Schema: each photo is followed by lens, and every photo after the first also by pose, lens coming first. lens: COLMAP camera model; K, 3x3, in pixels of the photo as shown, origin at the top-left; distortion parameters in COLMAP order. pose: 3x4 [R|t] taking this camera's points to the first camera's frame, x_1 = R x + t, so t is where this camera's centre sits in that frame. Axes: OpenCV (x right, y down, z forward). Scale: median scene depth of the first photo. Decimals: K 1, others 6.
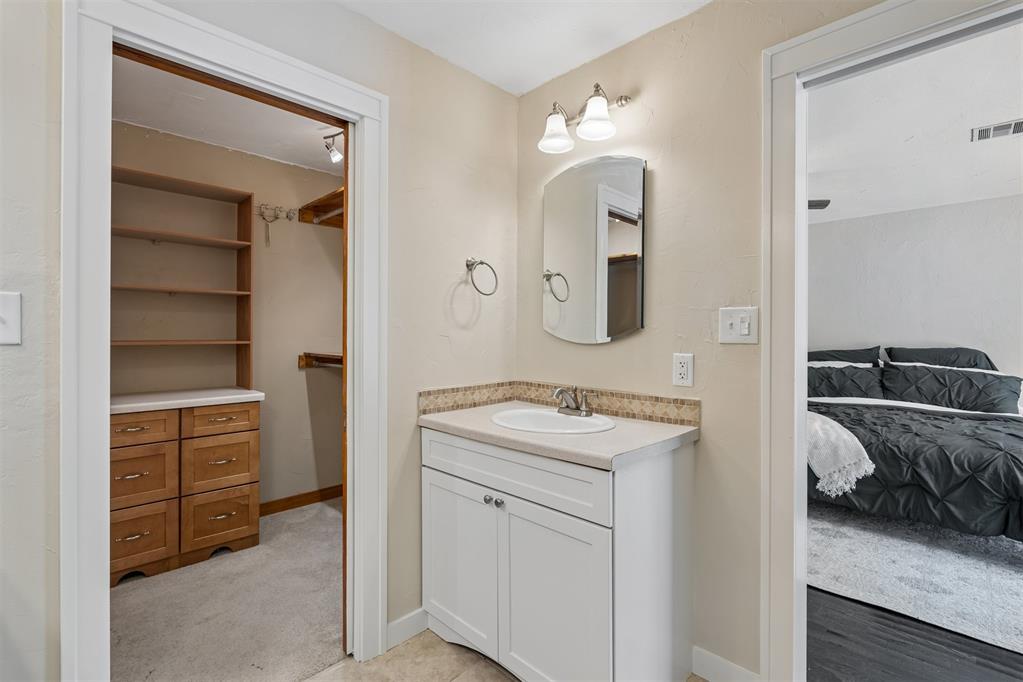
lens RADIAL K [[469.3, 0, 511.9], [0, 469.3, 333.4], [0, 0, 1]] dist [-0.004543, 0.000422]
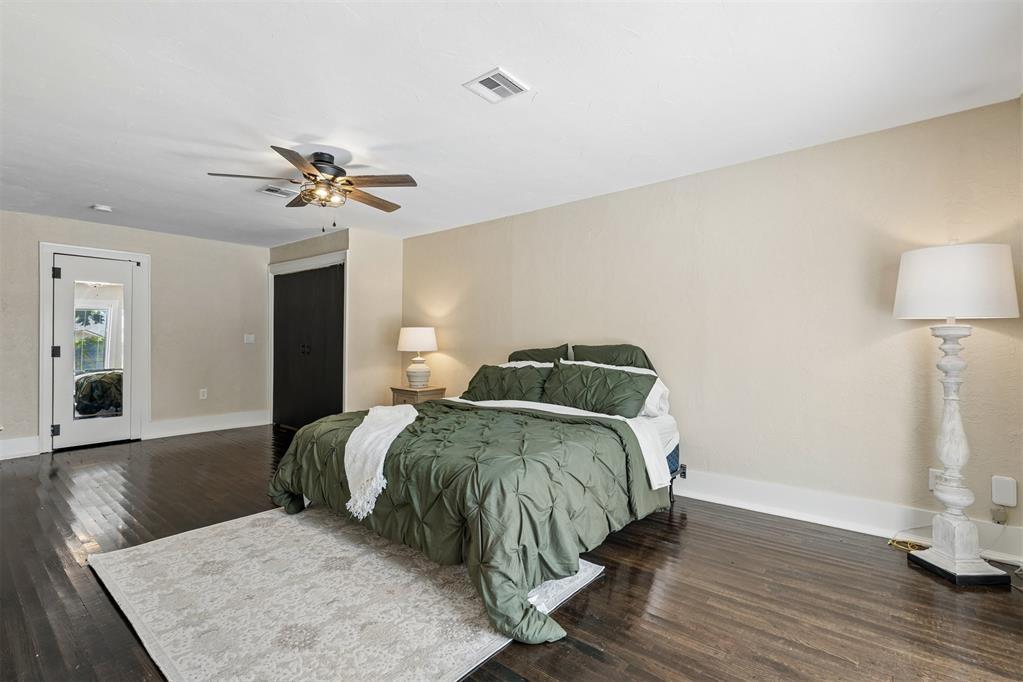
lens RADIAL K [[469.3, 0, 512.9], [0, 469.3, 339.9], [0, 0, 1]] dist [-0.004543, 0.000422]
pose [[0.995417, -0.005829, 0.095451, 0.709366], [0.006247, 0.999972, -0.004074, 0.026272], [-0.095425, 0.004652, 0.995426, 0.107499]]
